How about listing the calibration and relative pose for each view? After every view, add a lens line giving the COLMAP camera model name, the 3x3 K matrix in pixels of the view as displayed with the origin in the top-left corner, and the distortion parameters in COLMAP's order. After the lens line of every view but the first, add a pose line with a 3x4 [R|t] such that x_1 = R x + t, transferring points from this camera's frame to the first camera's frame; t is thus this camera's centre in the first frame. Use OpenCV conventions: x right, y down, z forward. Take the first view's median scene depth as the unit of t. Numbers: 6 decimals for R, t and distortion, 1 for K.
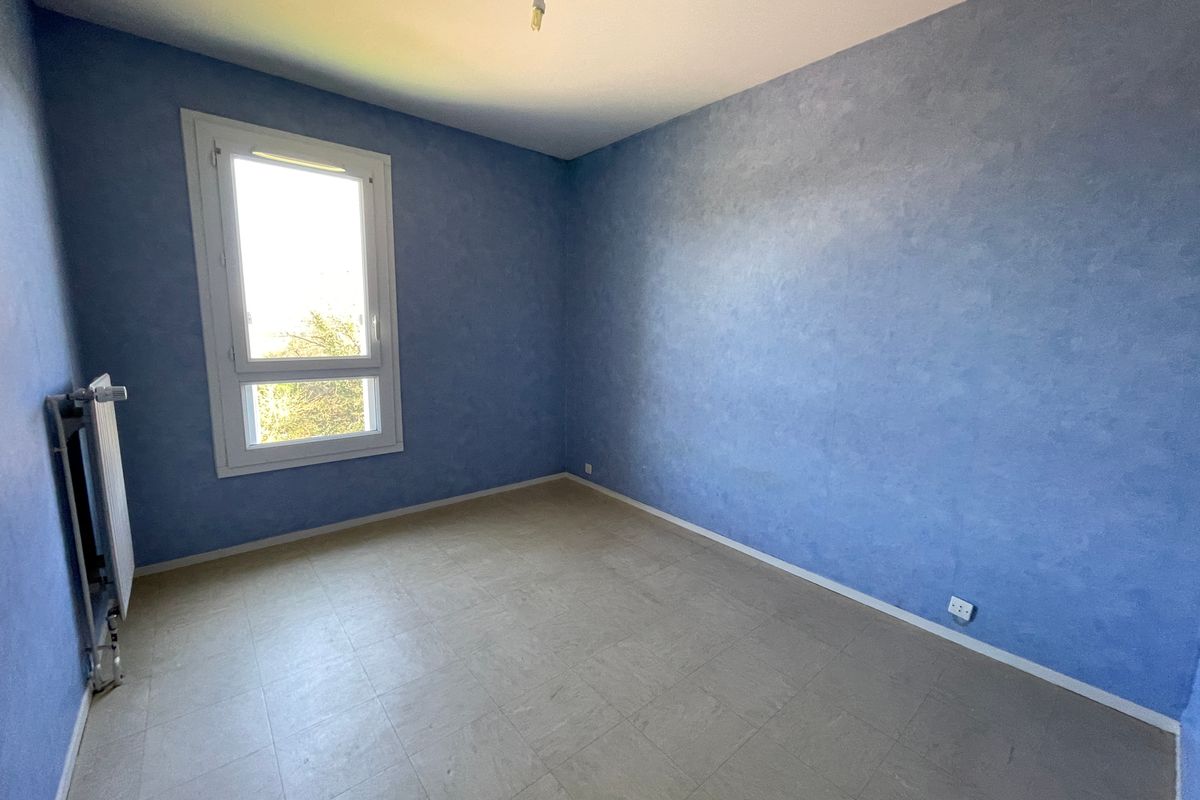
lens RADIAL K [[481.0, 0, 607.9], [0, 481.0, 399.1], [0, 0, 1]] dist [-0.000973, 0.000167]
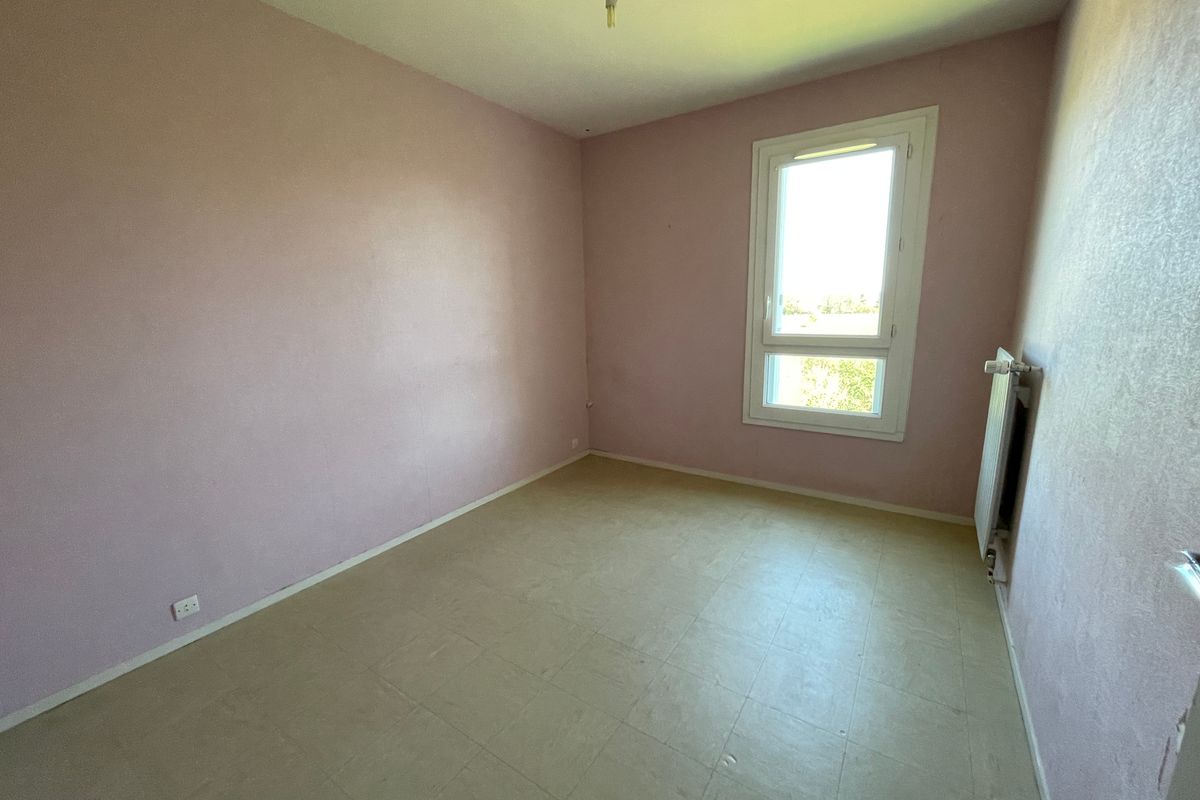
lens RADIAL K [[481.0, 0, 607.9], [0, 481.0, 399.1], [0, 0, 1]] dist [-0.000973, 0.000167]
pose [[0.280696, 0.167305, -0.945102, 0.308837], [-0.121775, 0.982940, 0.137836, -0.037235], [0.952040, 0.076400, 0.296281, 0.236635]]
